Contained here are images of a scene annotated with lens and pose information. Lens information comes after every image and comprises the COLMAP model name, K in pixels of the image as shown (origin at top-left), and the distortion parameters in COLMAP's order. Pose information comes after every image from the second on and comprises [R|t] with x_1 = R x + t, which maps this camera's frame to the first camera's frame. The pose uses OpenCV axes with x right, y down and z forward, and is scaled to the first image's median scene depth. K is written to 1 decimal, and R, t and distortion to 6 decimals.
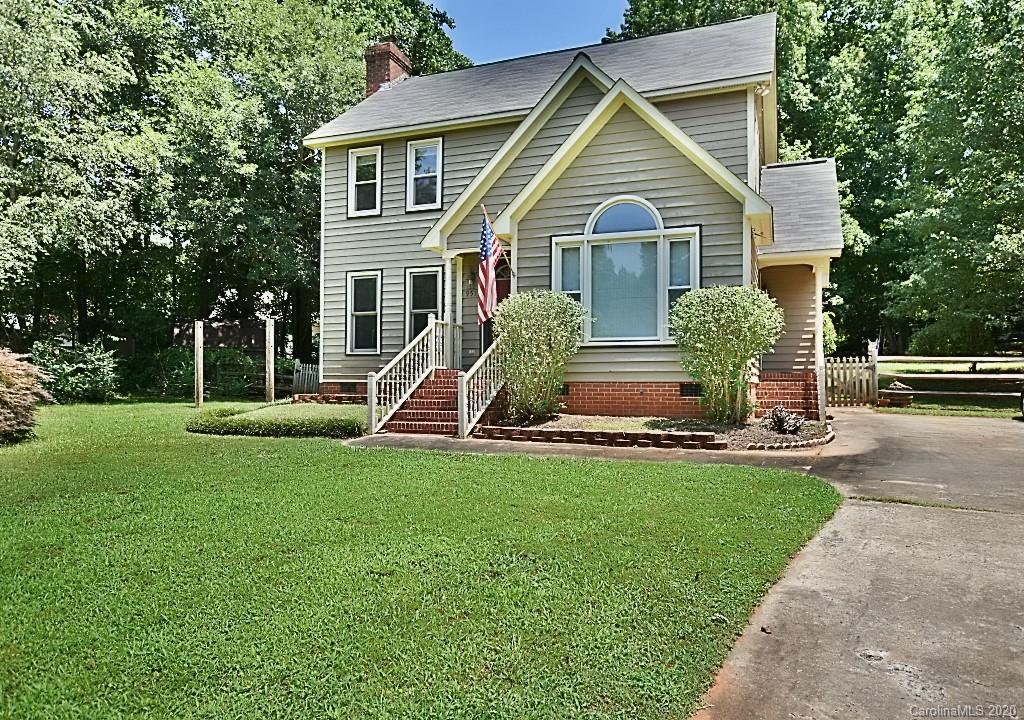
lens RADIAL K [[720.4, 0, 512.1], [0, 720.4, 373.8], [0, 0, 1]] dist [-0.001072, -0.000985]
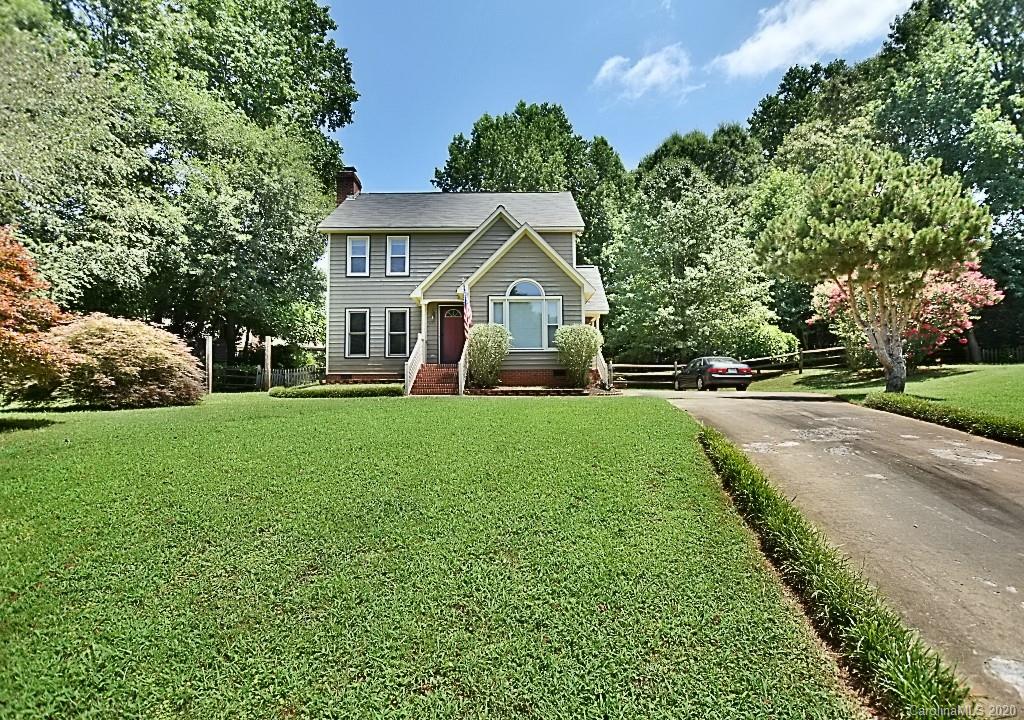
lens RADIAL K [[492.2, 0, 515.7], [0, 492.2, 369.1], [0, 0, 1]] dist [-0.022382, 0.001660]
pose [[0.929922, 0.010259, 0.367614, -0.280233], [0.004499, 0.999219, -0.039265, 0.047188], [-0.367729, 0.038168, 0.929149, -0.202042]]
